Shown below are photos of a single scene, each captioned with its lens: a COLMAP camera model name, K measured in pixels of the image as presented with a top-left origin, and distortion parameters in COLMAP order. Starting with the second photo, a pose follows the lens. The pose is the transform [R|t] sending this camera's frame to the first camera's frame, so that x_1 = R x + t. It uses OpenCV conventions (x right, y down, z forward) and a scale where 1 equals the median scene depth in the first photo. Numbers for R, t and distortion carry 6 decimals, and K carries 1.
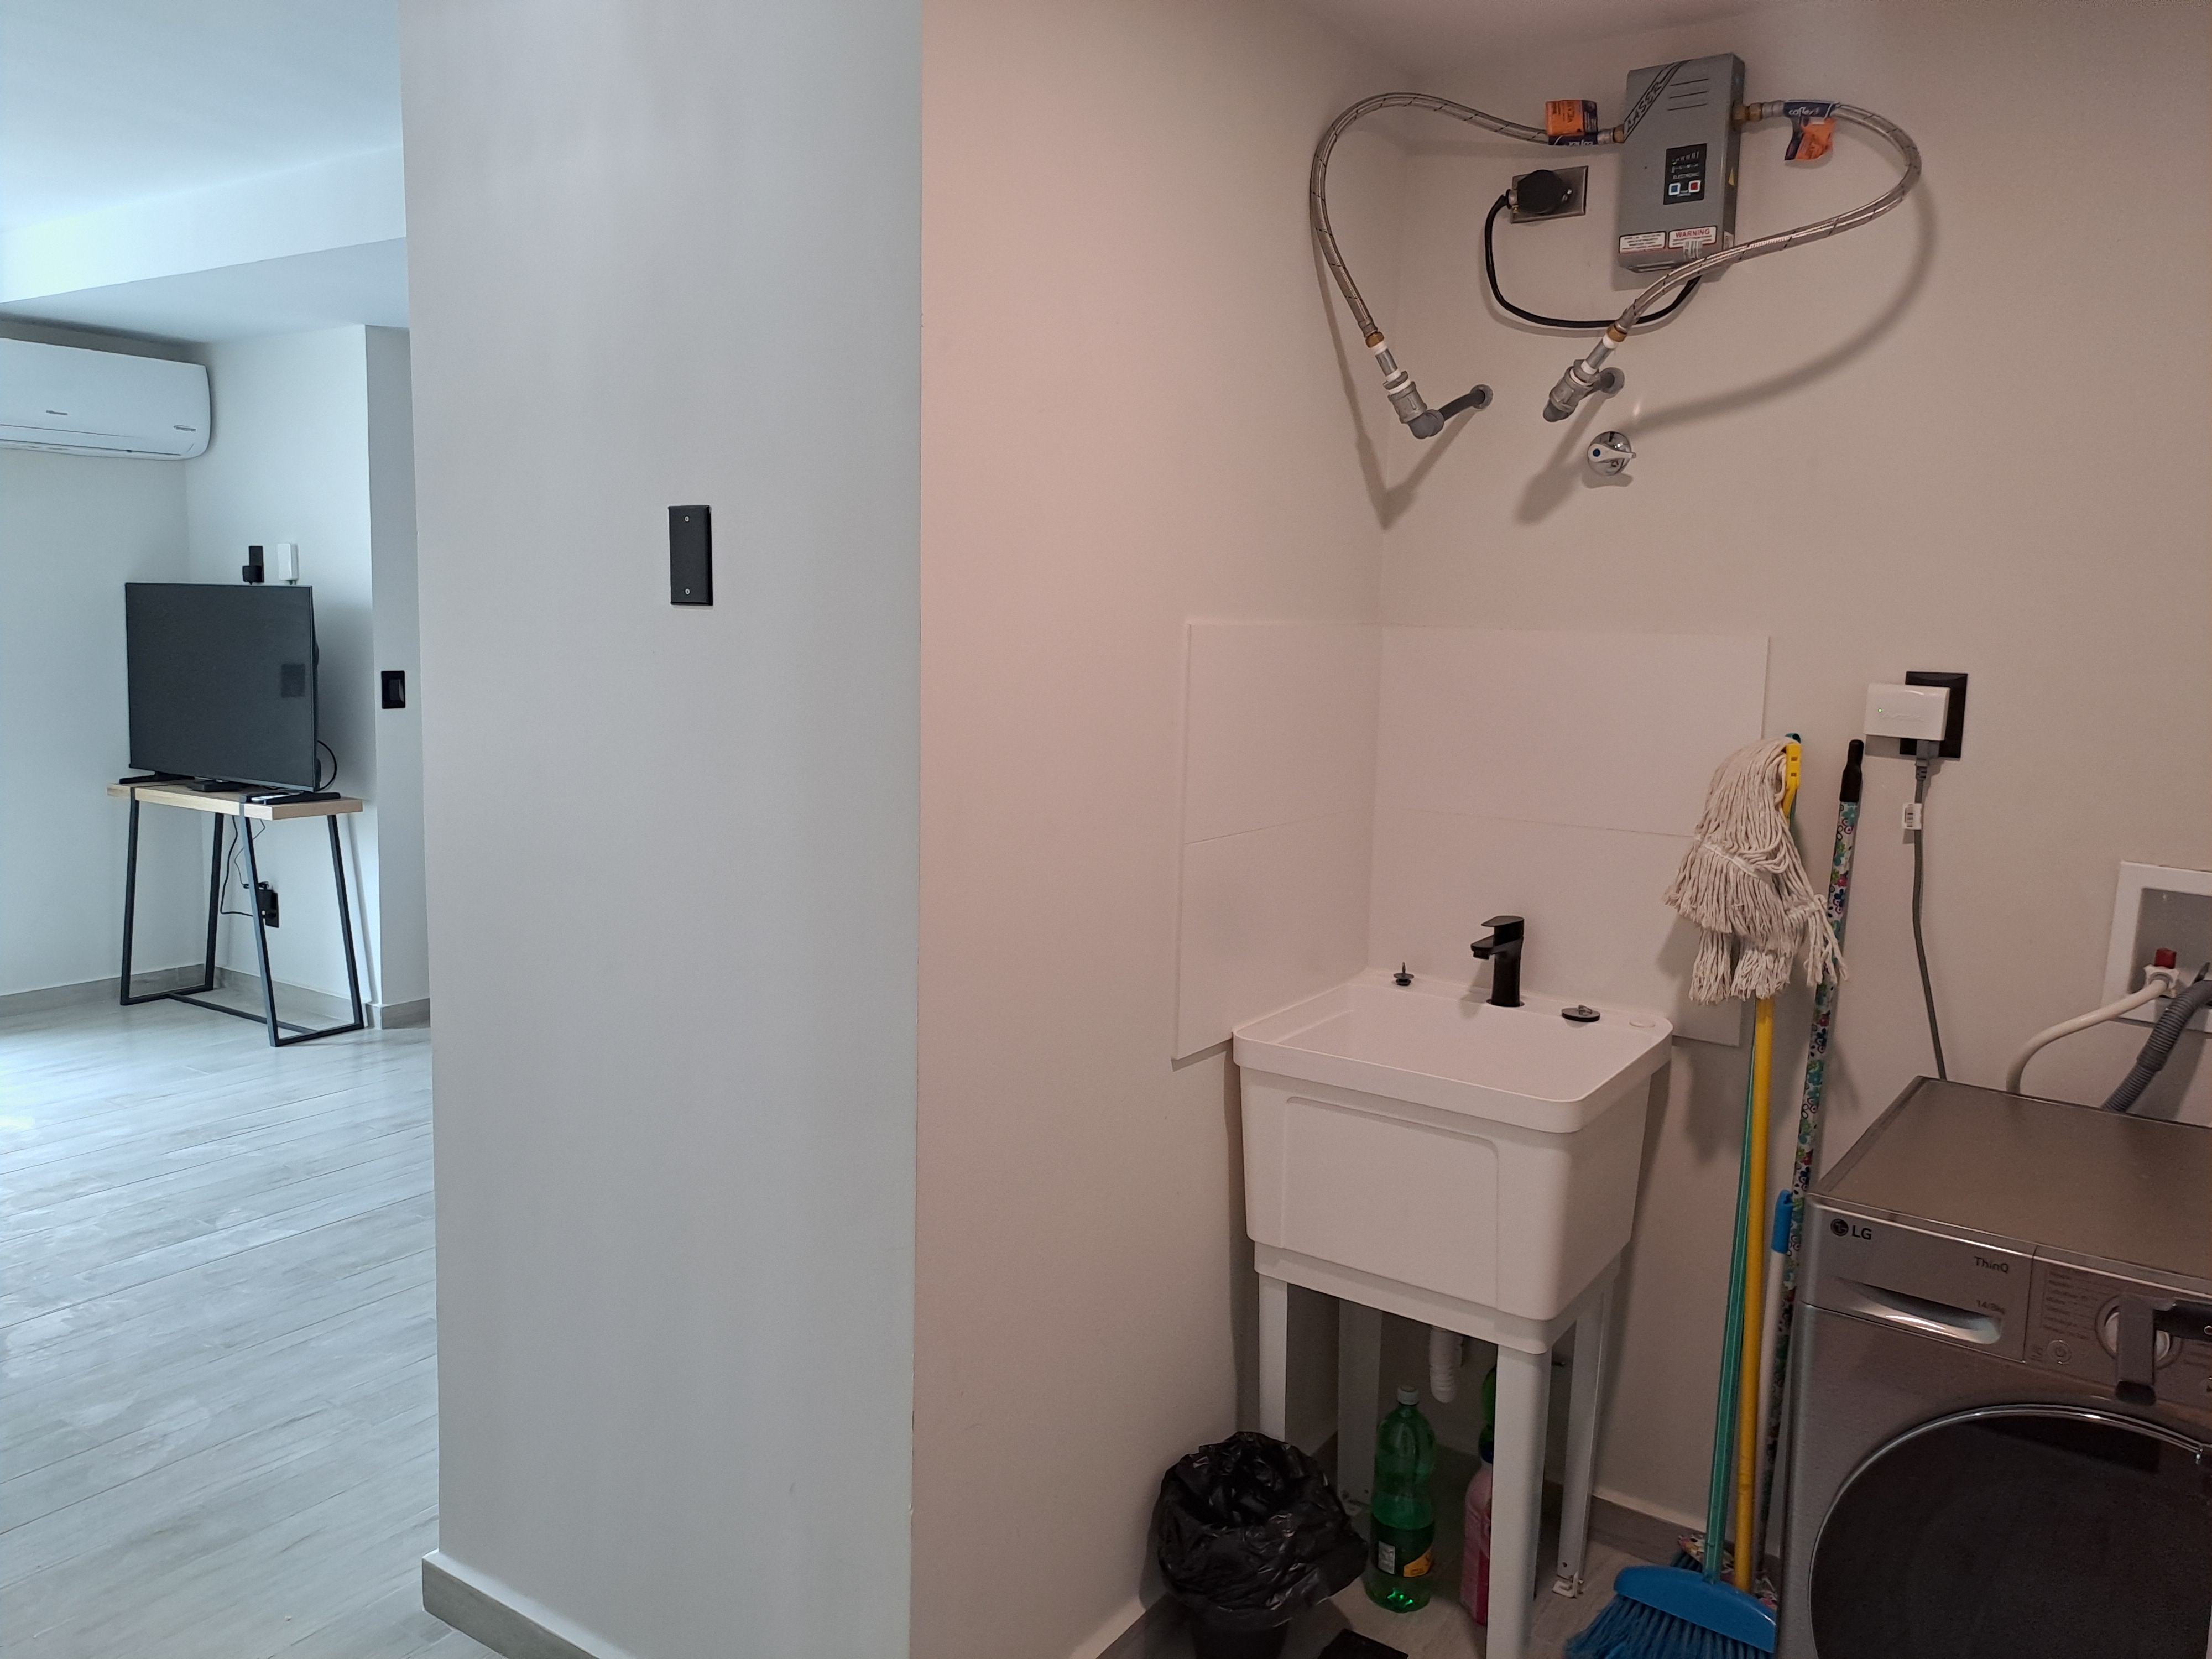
lens RADIAL K [[1583.1, 0, 1102.3], [0, 1583.1, 778.3], [0, 0, 1]] dist [0.005253, 0.002156]
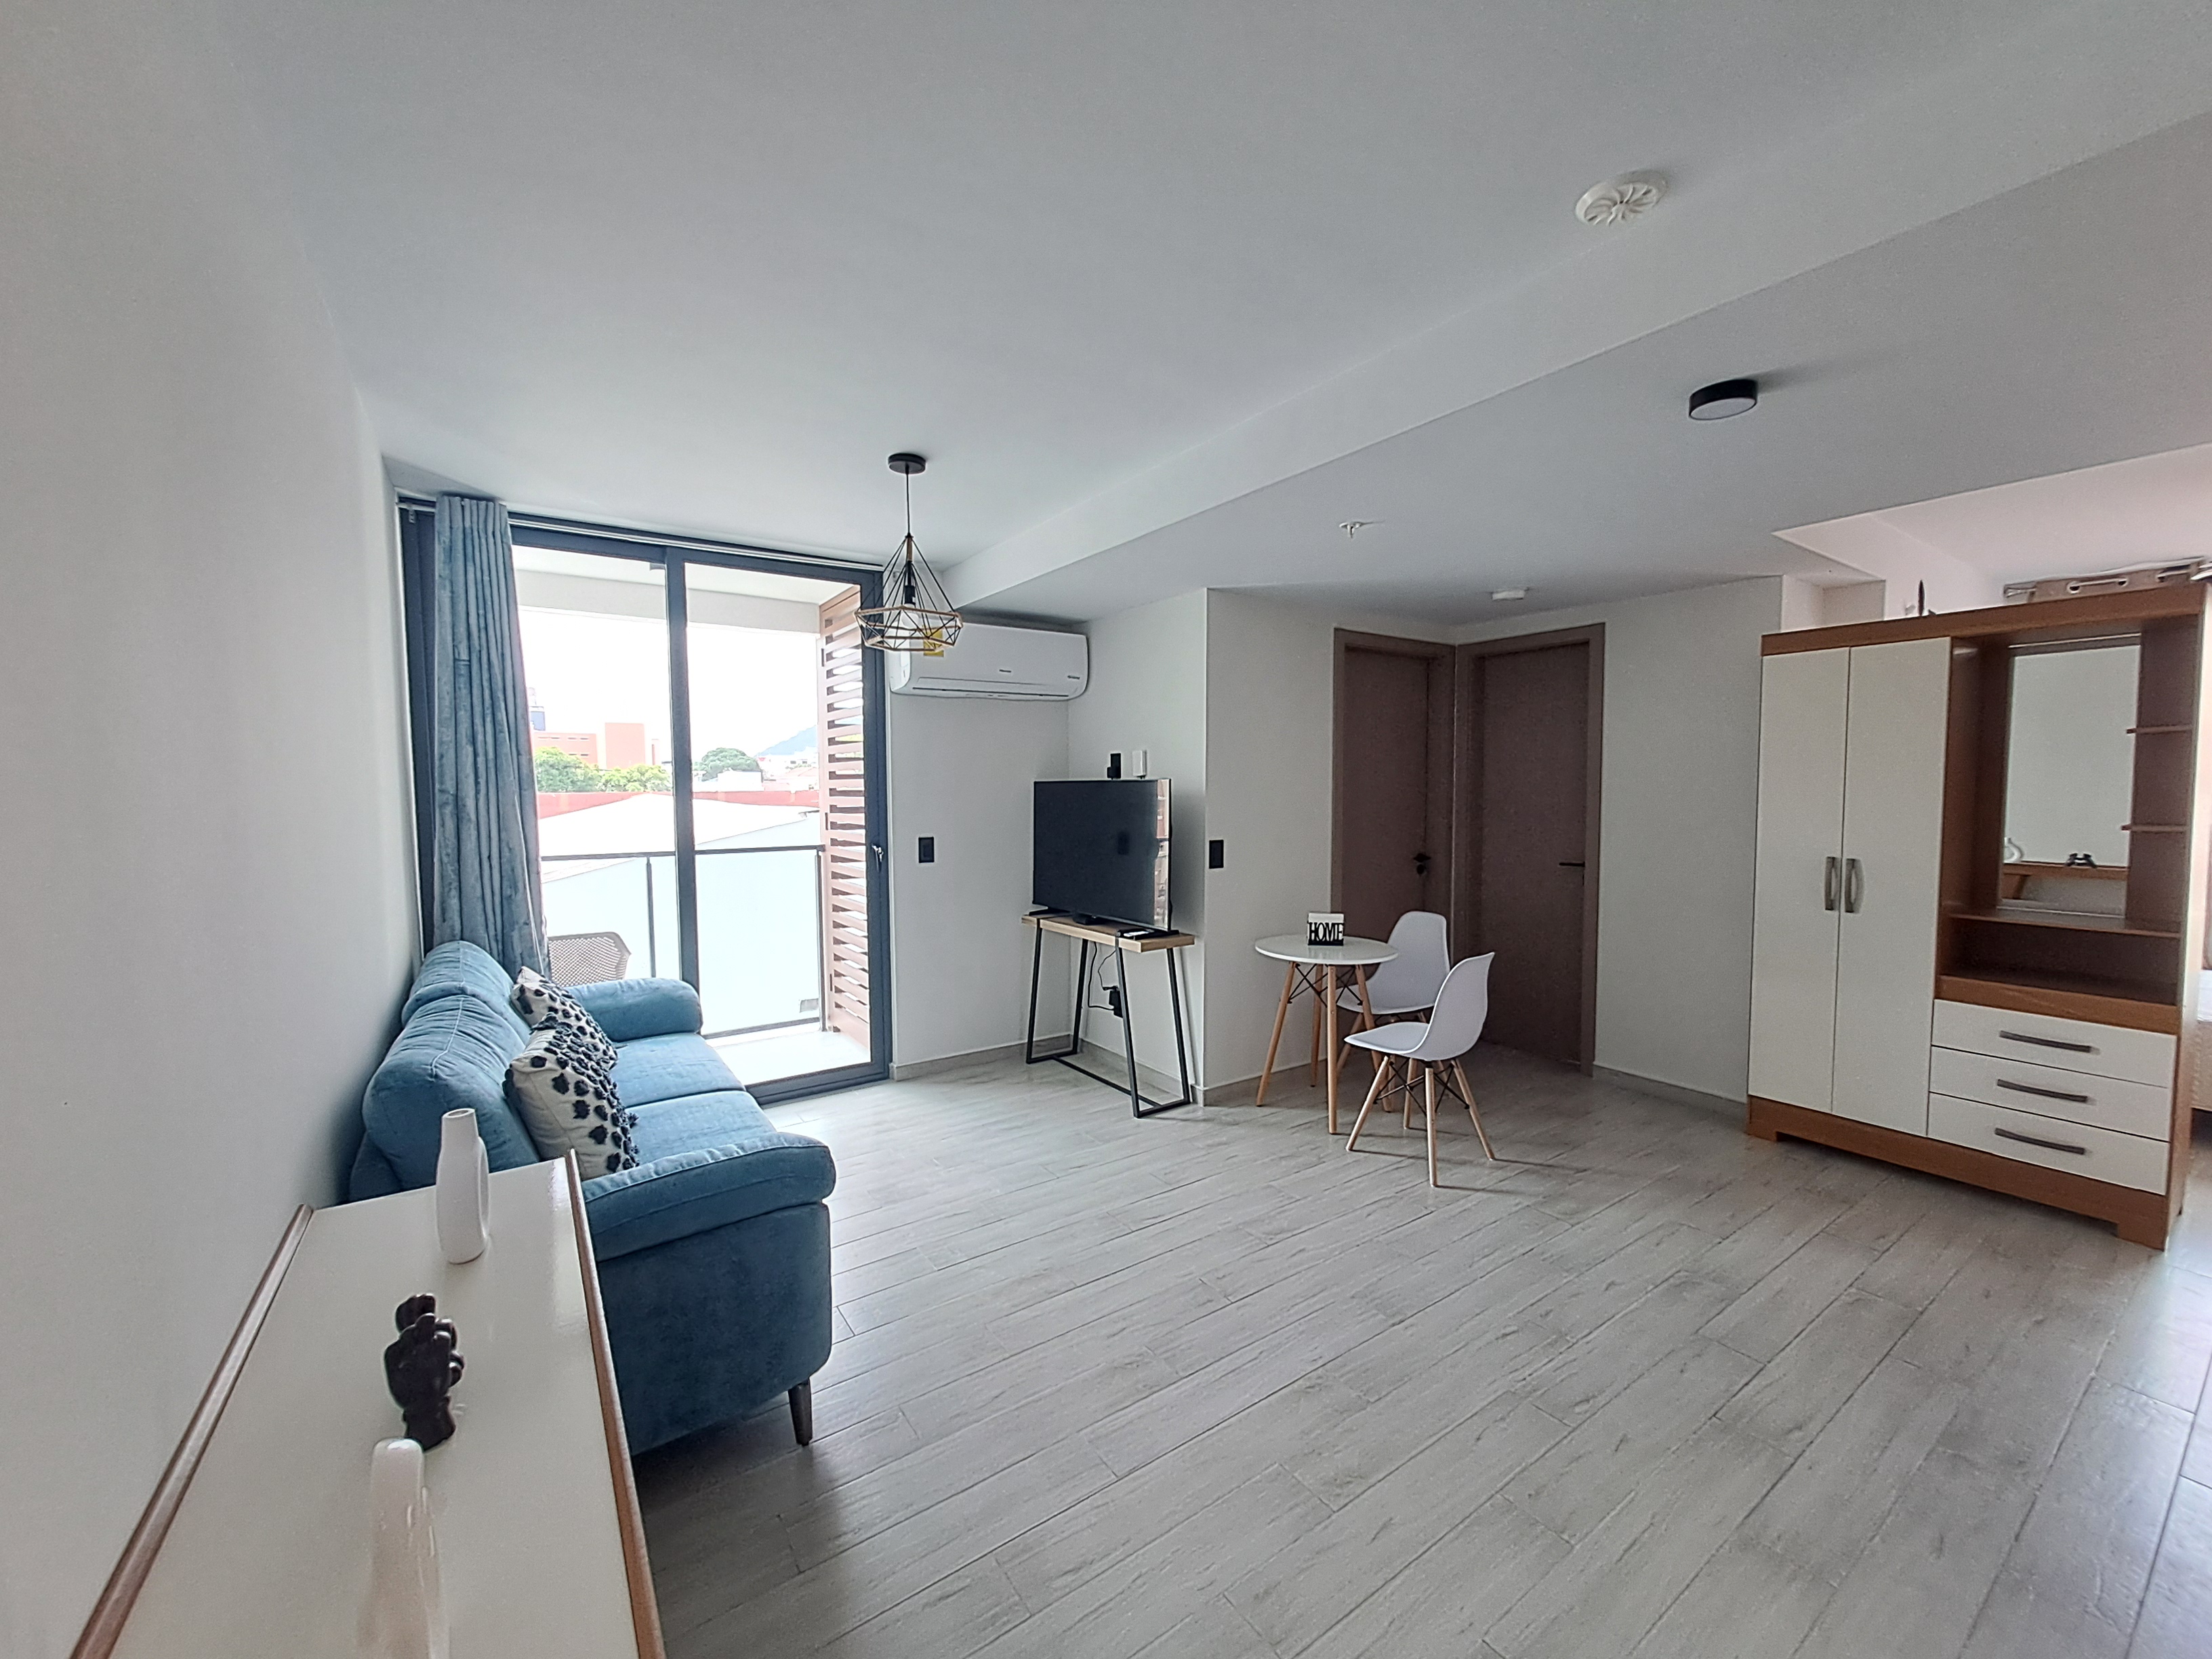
lens RADIAL K [[866.1, 0, 1094.4], [0, 866.1, 833.4], [0, 0, 1]] dist [0.007108, -0.004390]
pose [[0.921396, -0.006806, -0.388564, -0.250320], [-0.013869, 0.998634, -0.050379, -0.034257], [0.388377, 0.051808, 0.920043, 0.273304]]
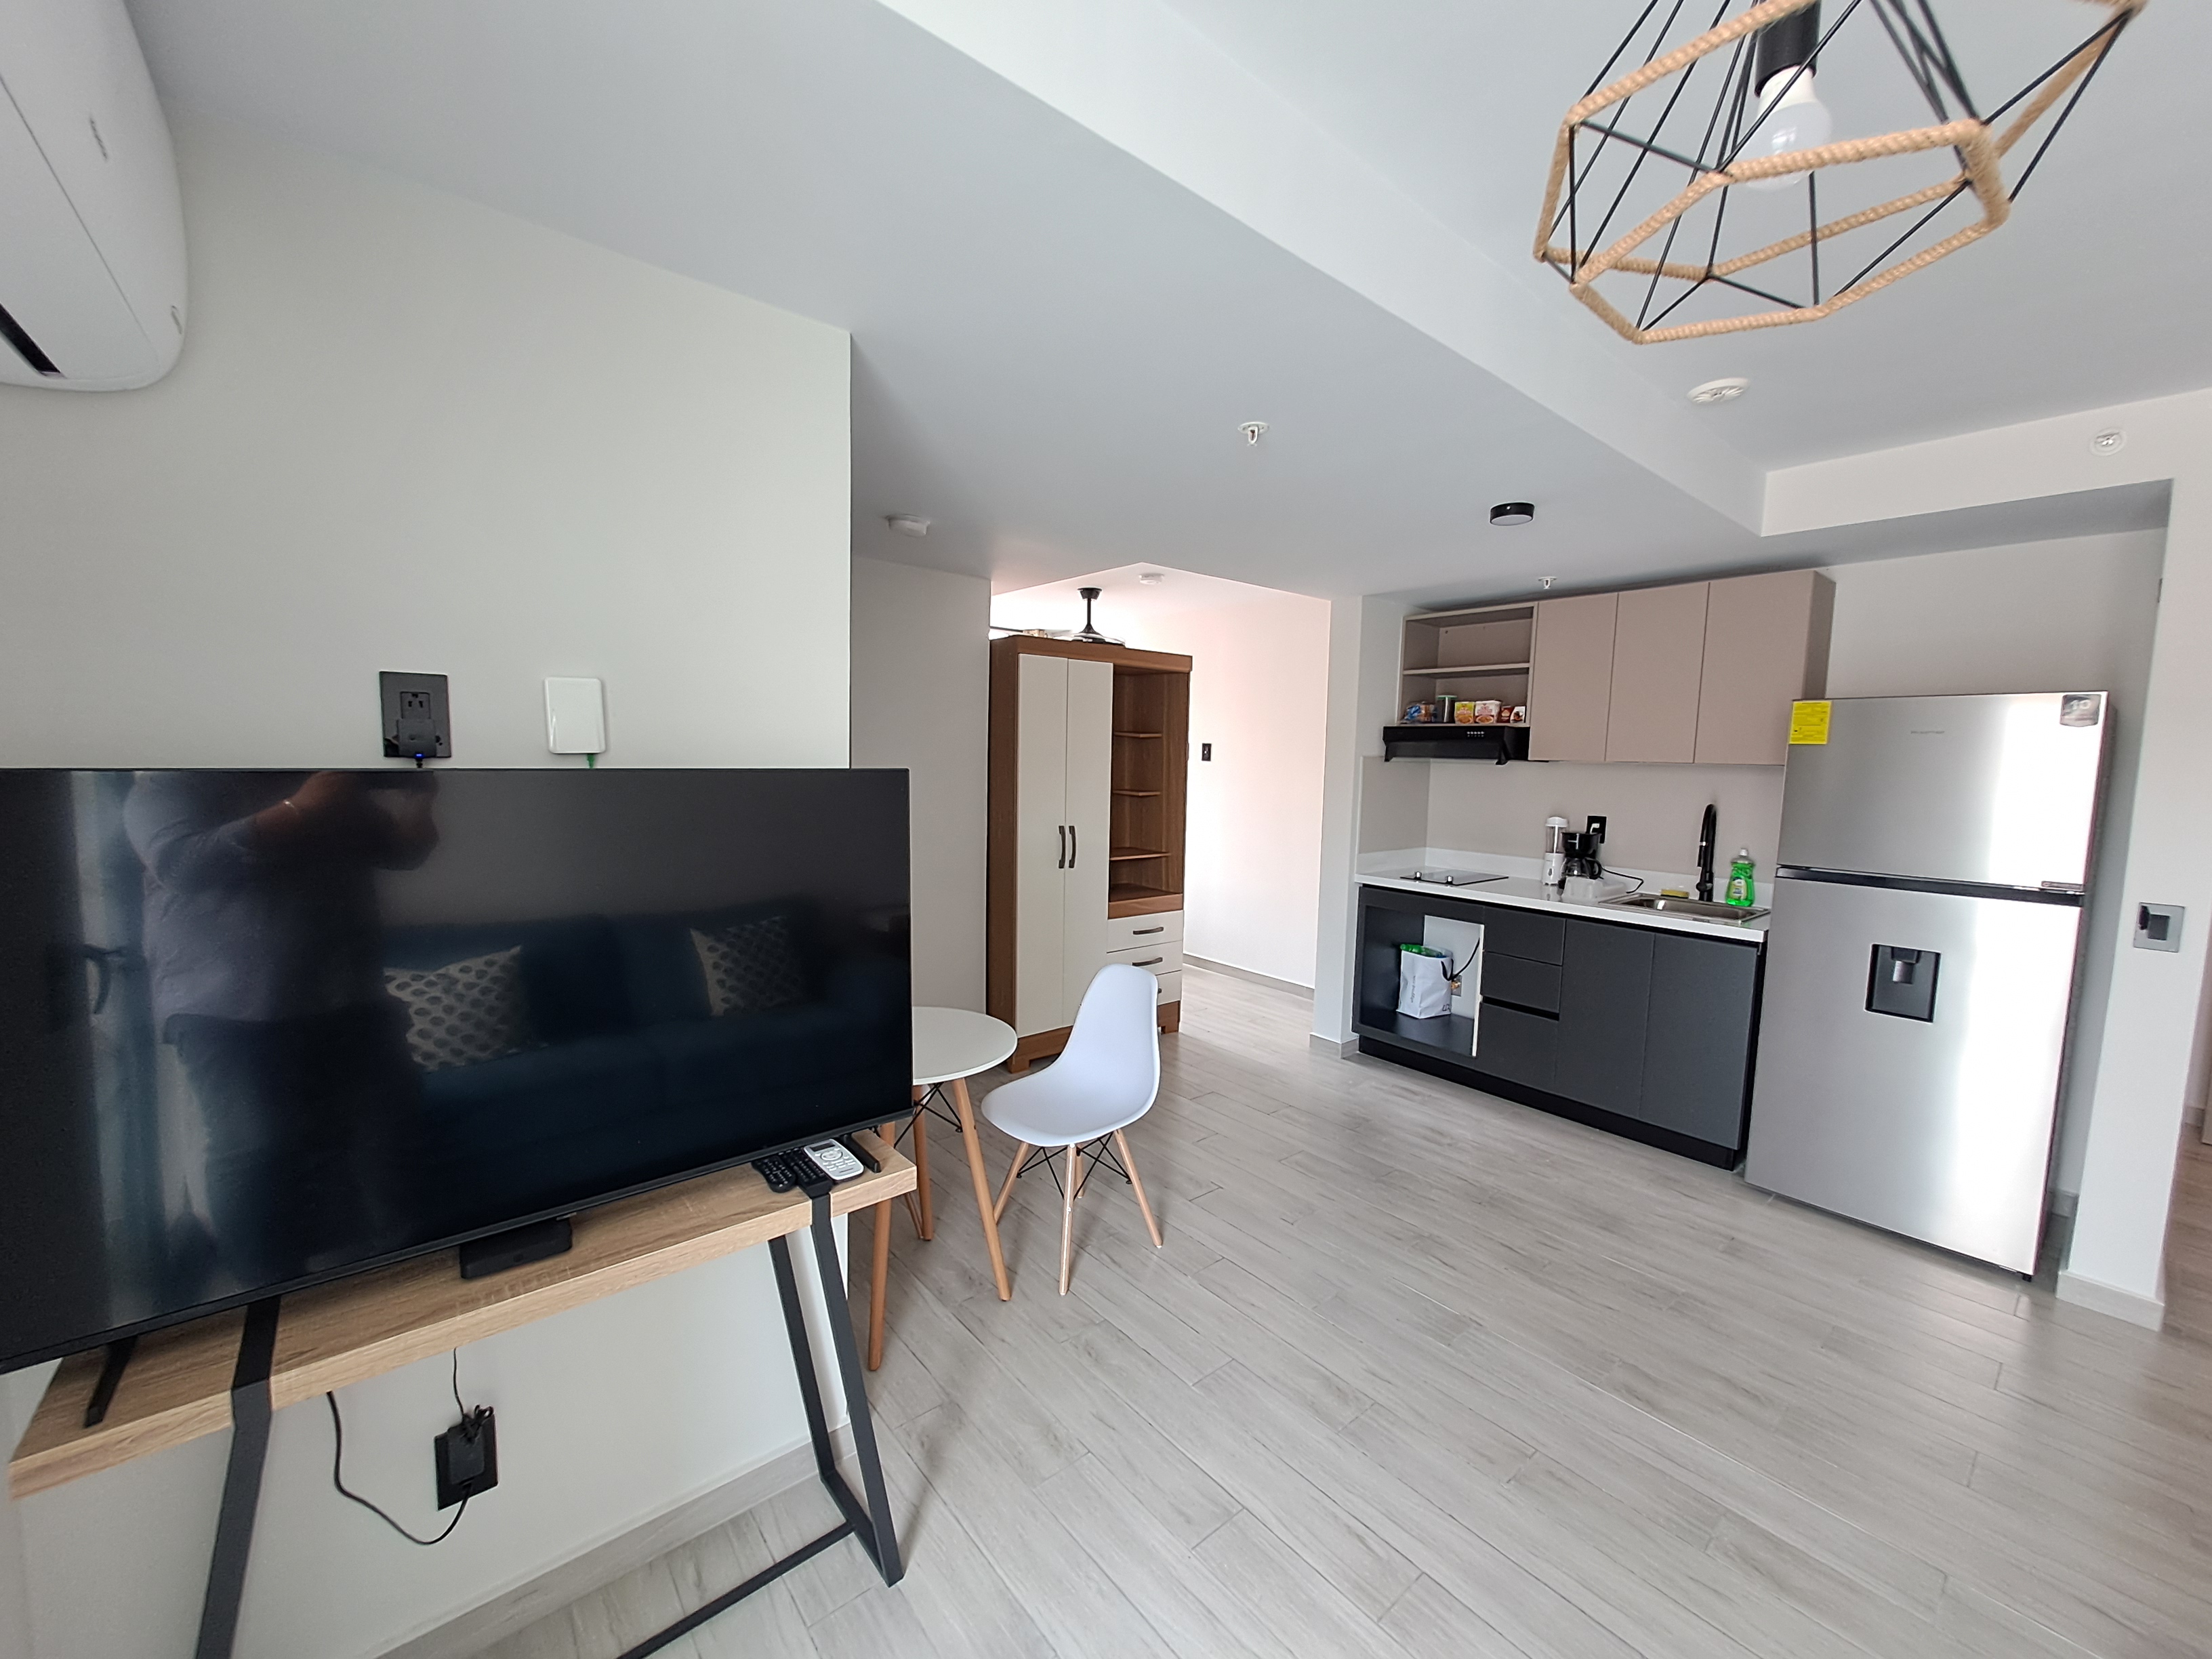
lens RADIAL K [[866.1, 0, 1094.4], [0, 866.1, 833.4], [0, 0, 1]] dist [0.007108, -0.004390]
pose [[0.294297, -0.109094, 0.949467, -0.718390], [0.079678, 0.992806, 0.089376, -0.113679], [-0.952387, 0.049349, 0.300872, 0.771215]]
